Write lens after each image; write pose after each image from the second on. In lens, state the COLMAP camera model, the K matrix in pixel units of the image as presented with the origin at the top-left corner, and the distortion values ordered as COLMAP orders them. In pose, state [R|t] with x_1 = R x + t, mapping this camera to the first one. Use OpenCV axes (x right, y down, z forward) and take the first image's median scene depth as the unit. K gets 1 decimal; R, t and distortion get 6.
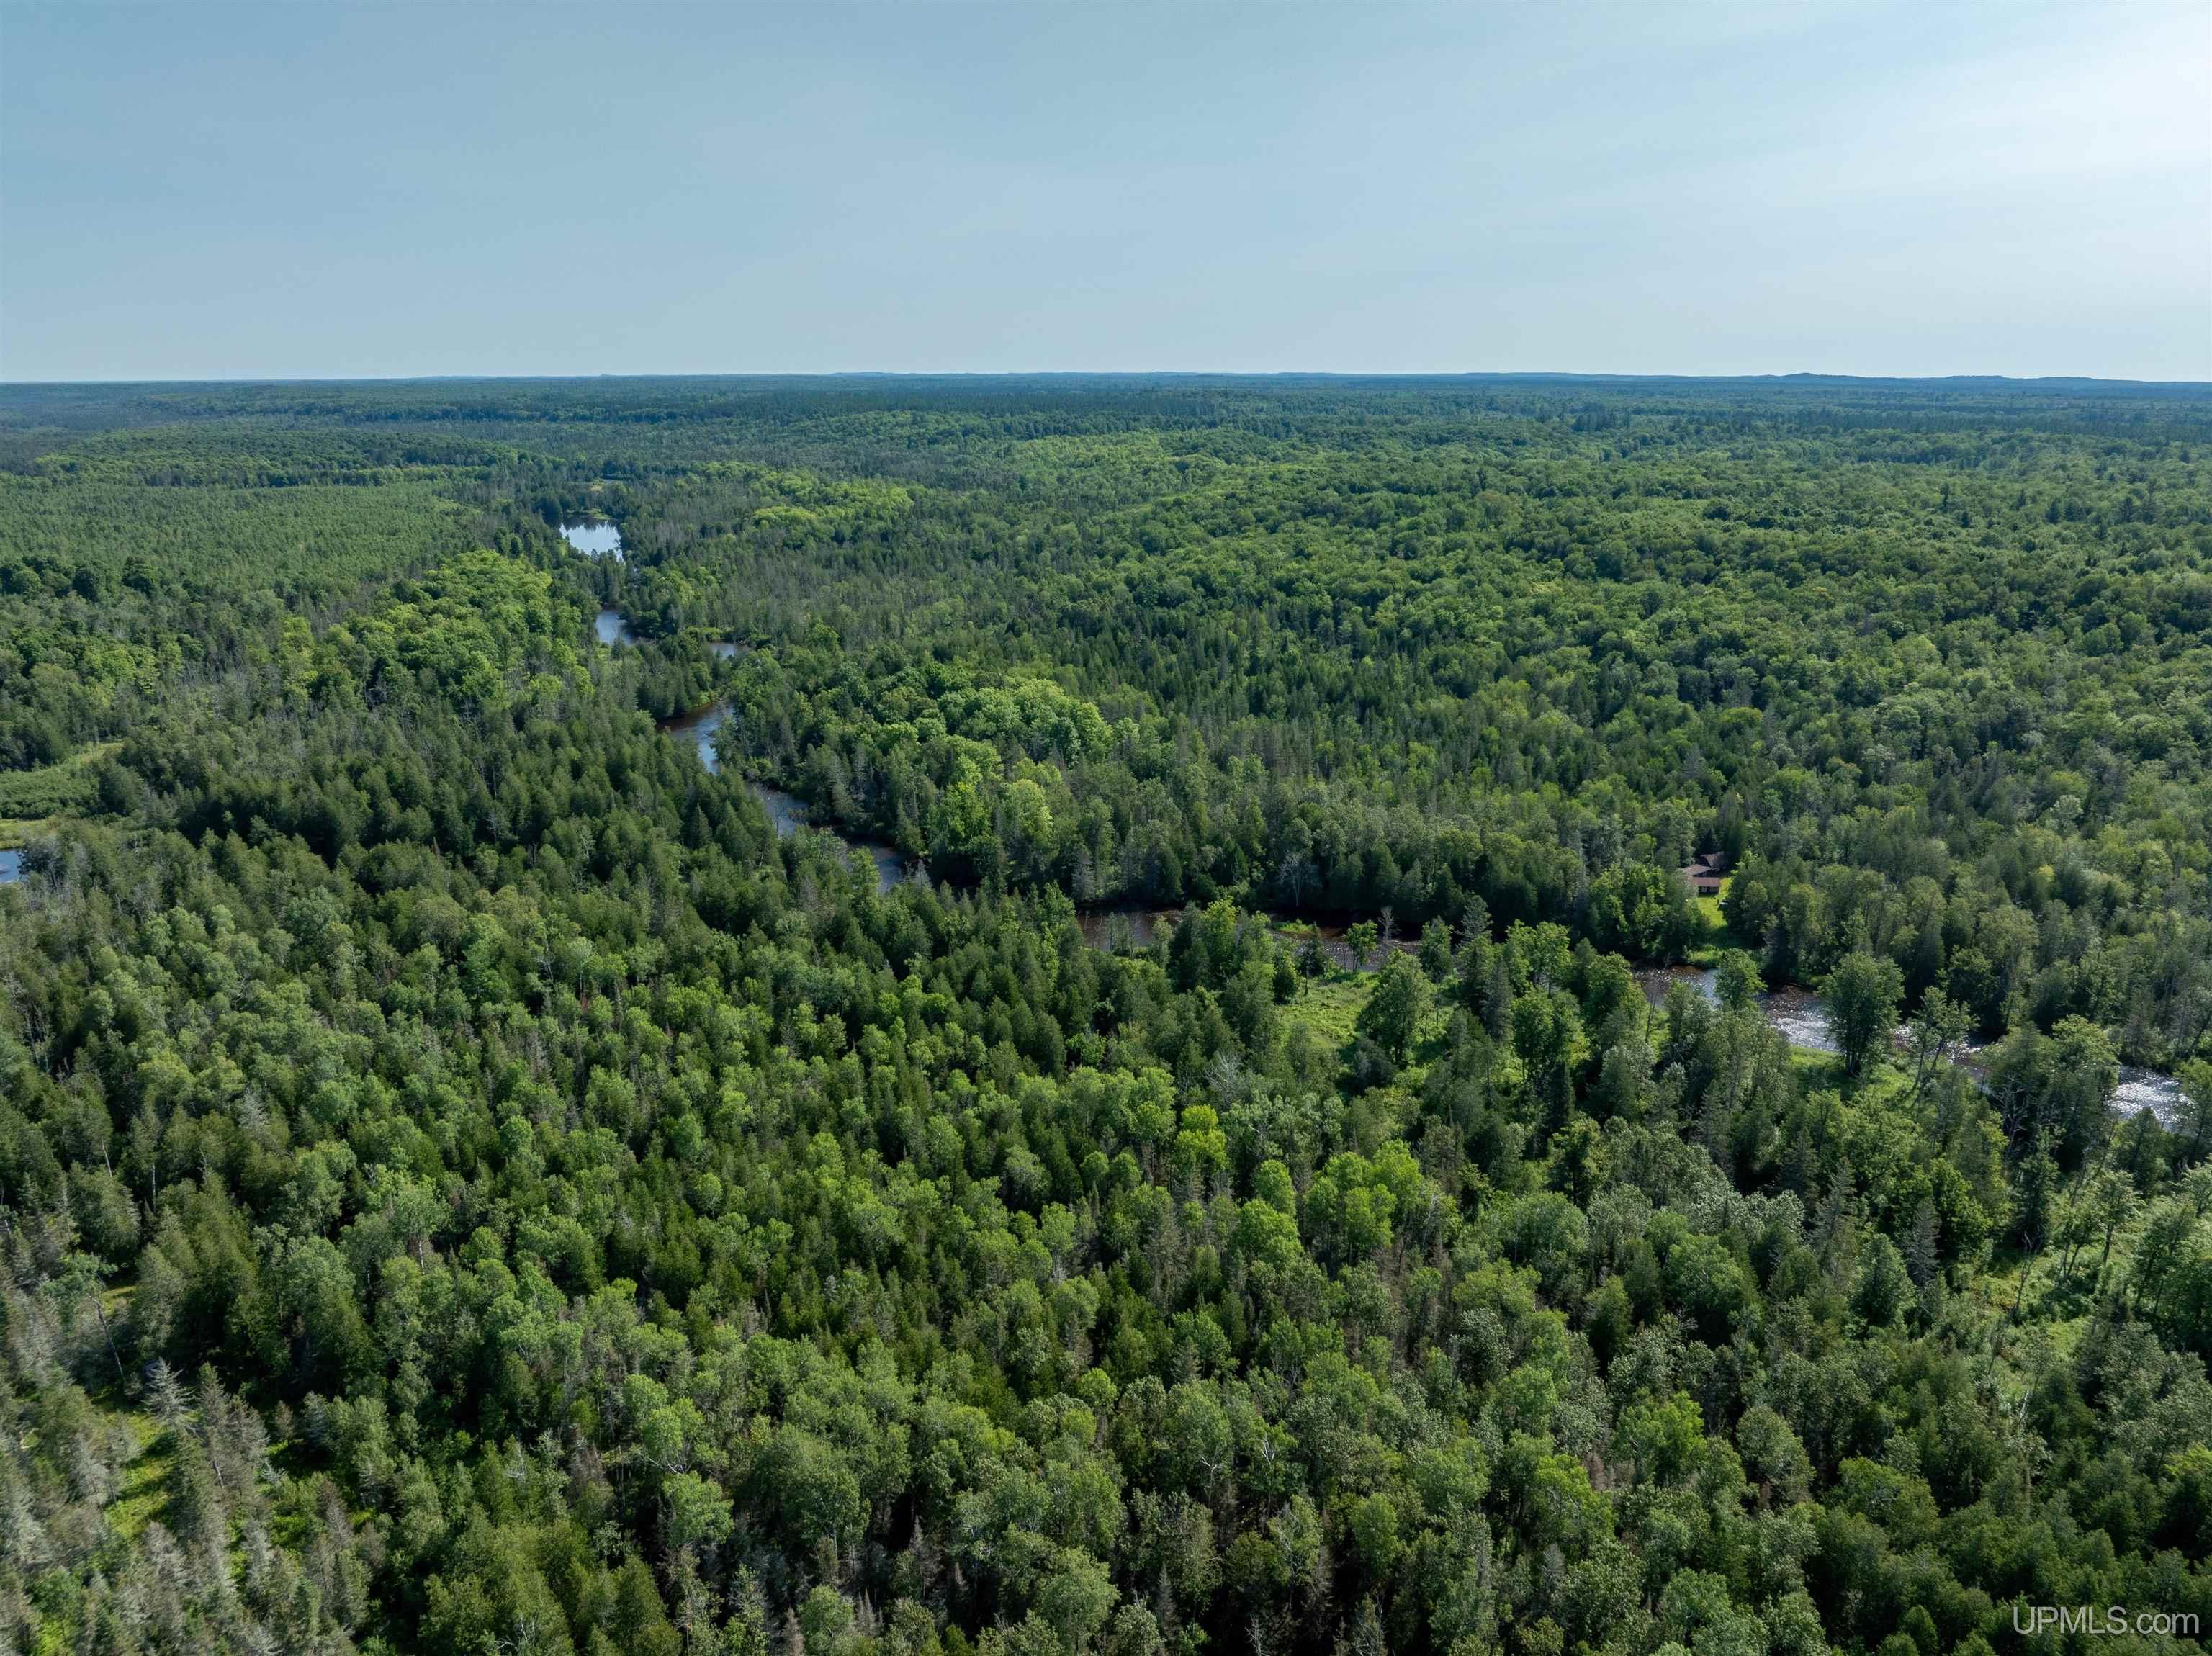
lens RADIAL K [[1557.9, 0, 1107.0], [0, 1557.9, 823.8], [0, 0, 1]] dist [-0.035022, -0.002019]
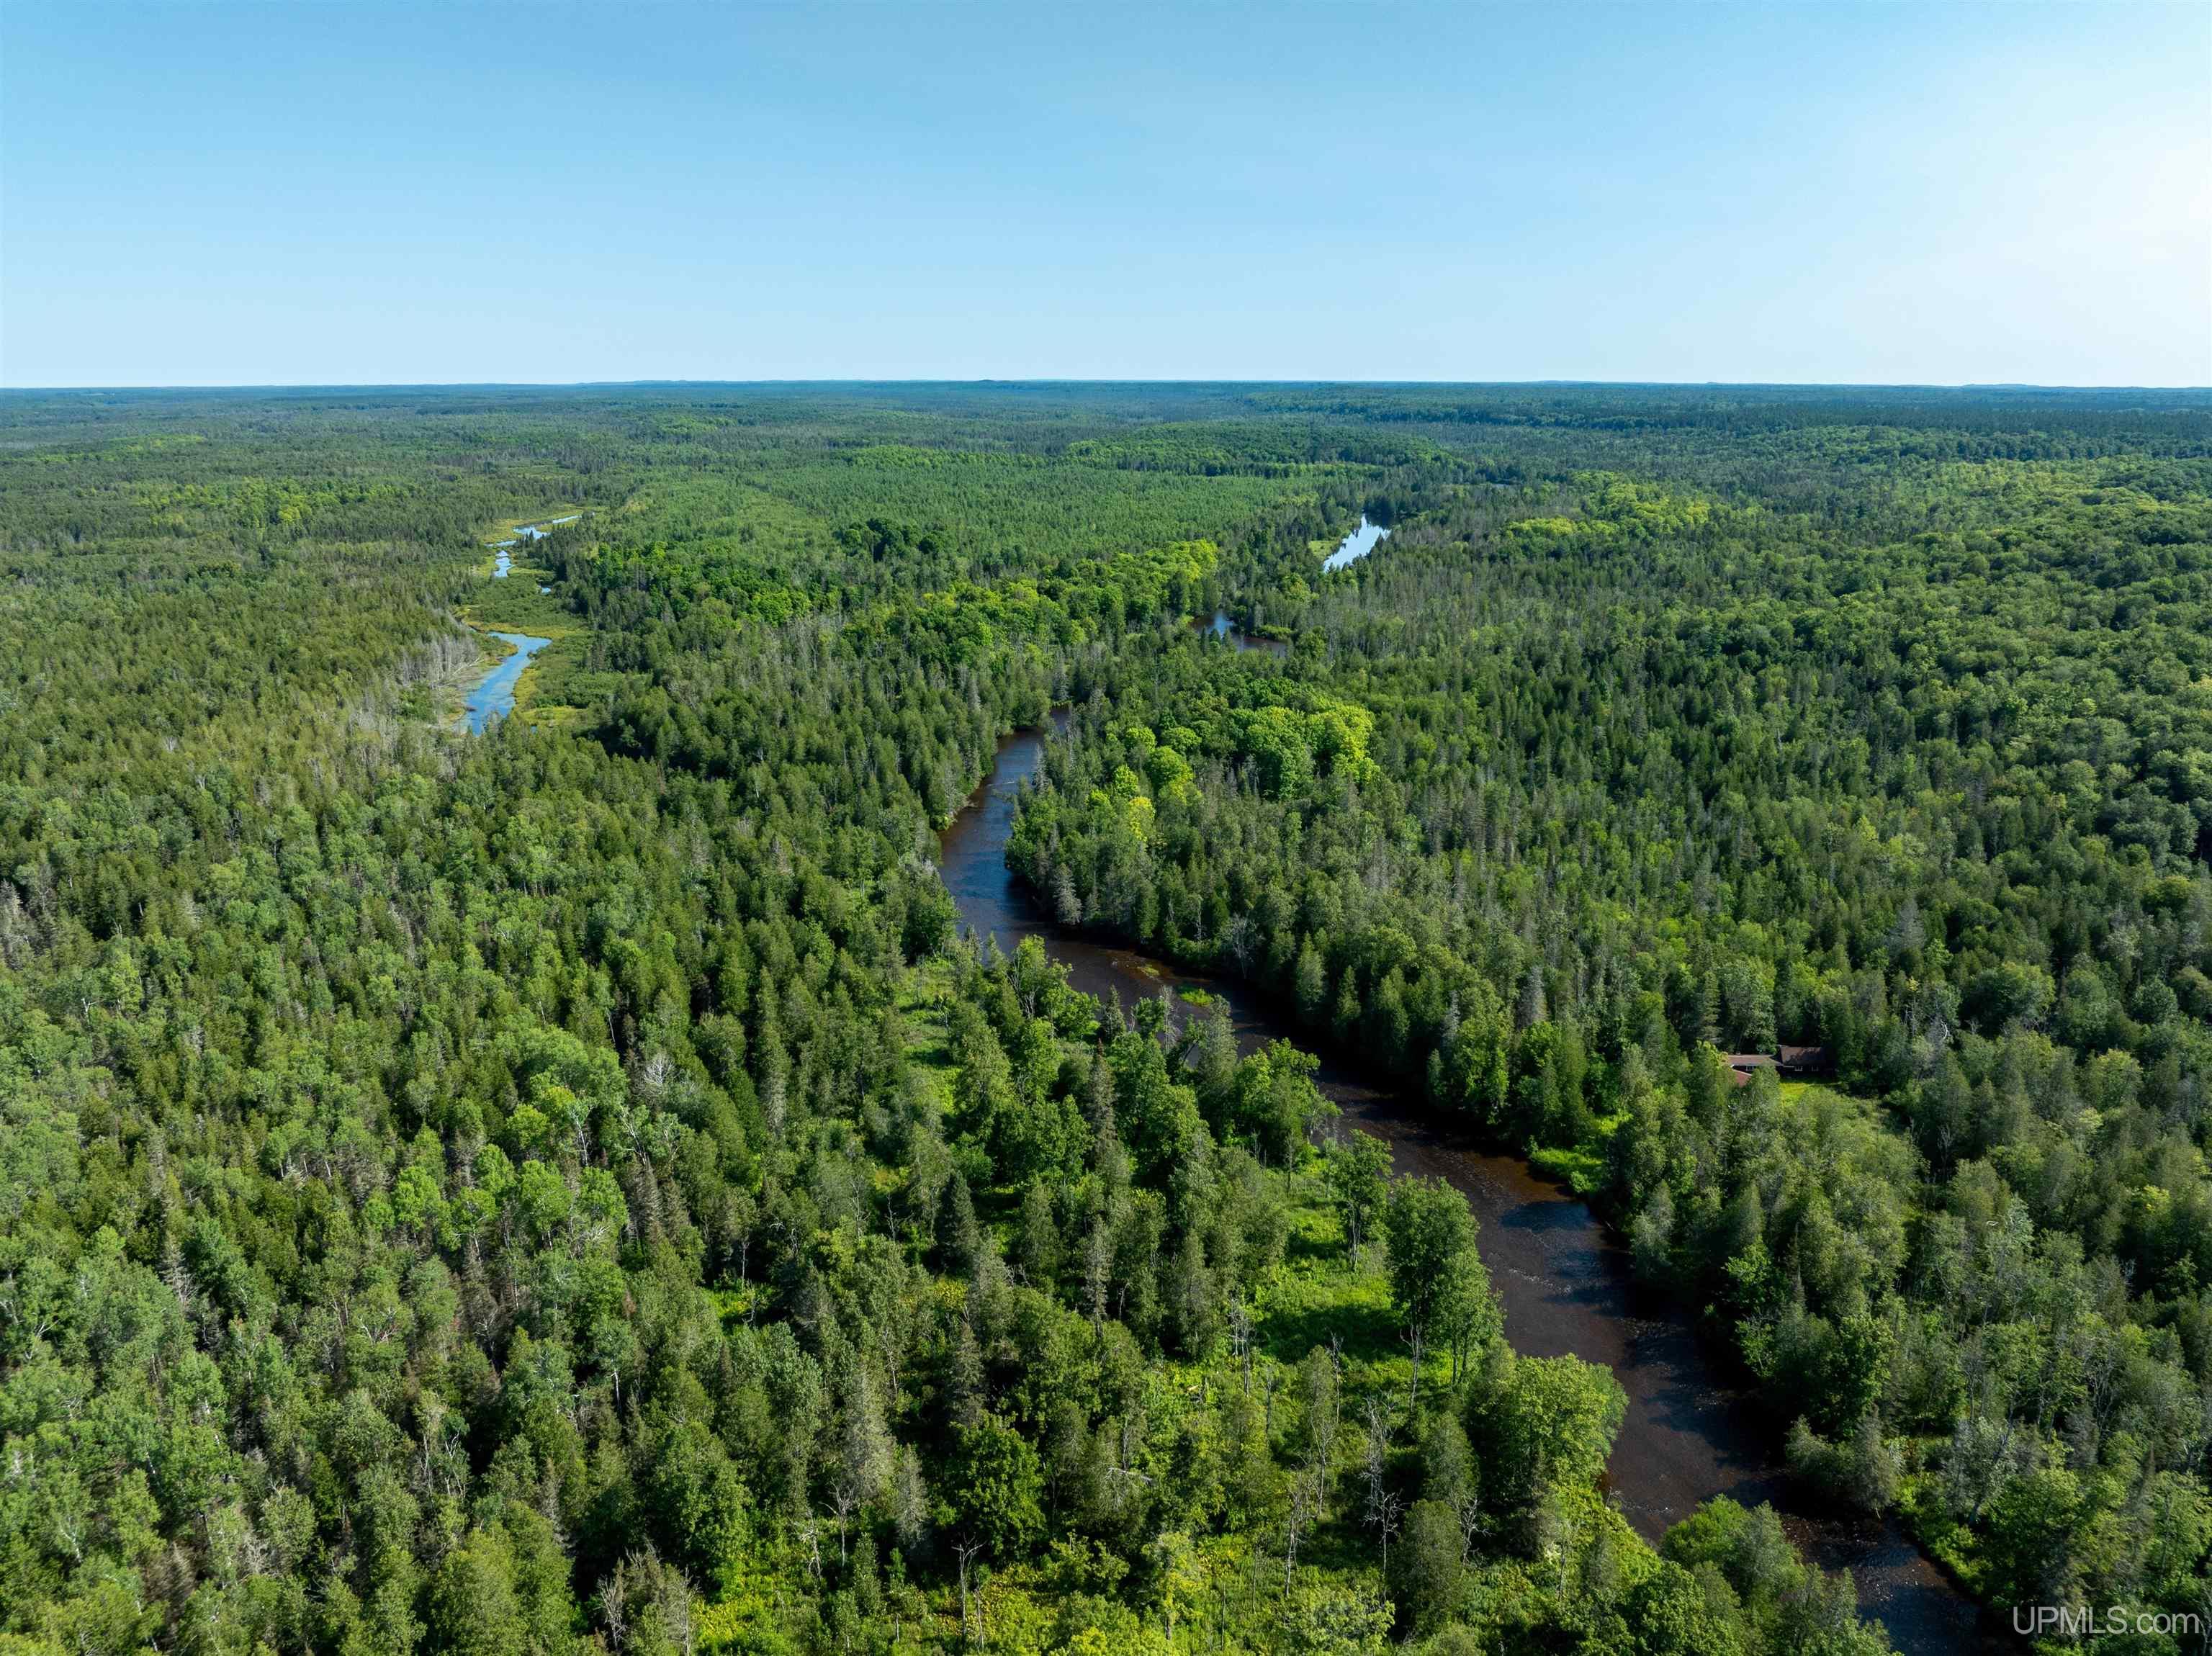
lens RADIAL K [[1557.9, 0, 1113.1], [0, 1557.9, 836.8], [0, 0, 1]] dist [-0.035022, -0.002019]
pose [[0.783209, 0.176721, -0.596115, 0.360320], [-0.174410, 0.982708, 0.062179, -0.042672], [0.596796, 0.055269, 0.800487, 0.148405]]
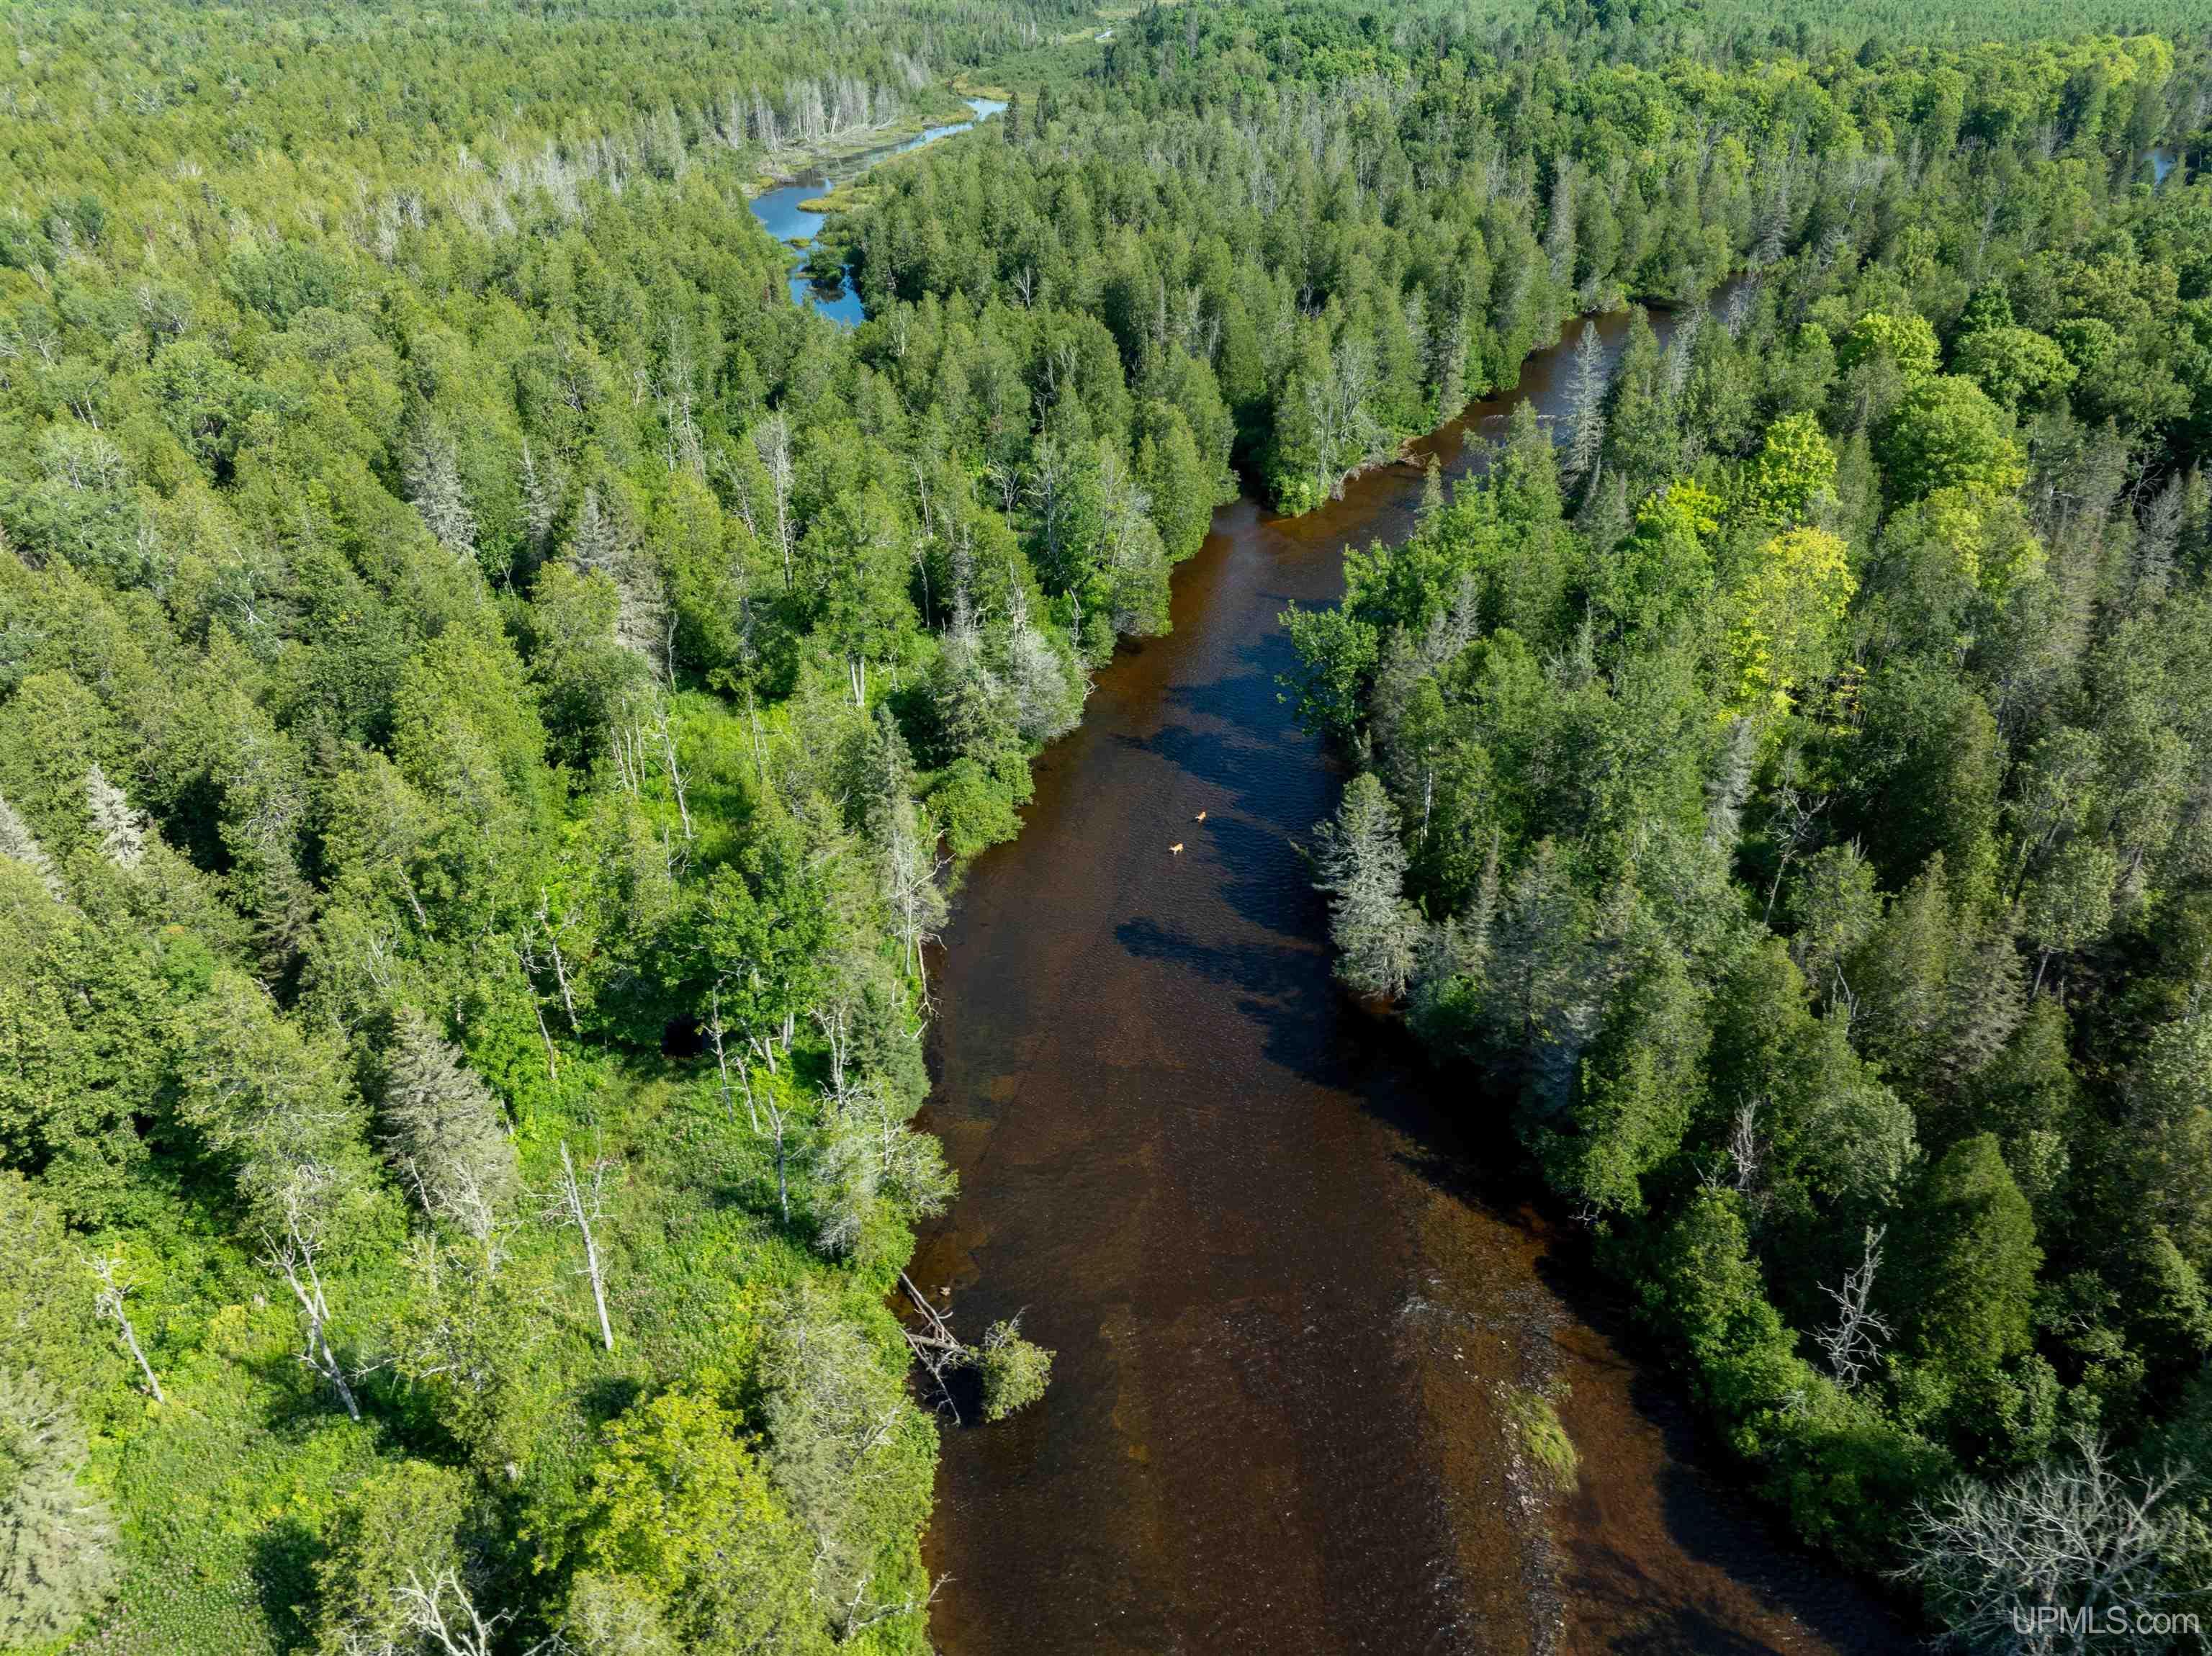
lens RADIAL K [[1557.9, 0, 1115.1], [0, 1557.9, 822.8], [0, 0, 1]] dist [-0.035022, -0.002019]
pose [[0.405685, 0.468293, -0.784934, 0.101378], [-0.261028, 0.882372, 0.391515, -0.040938], [0.875948, 0.046058, 0.480203, 0.522083]]
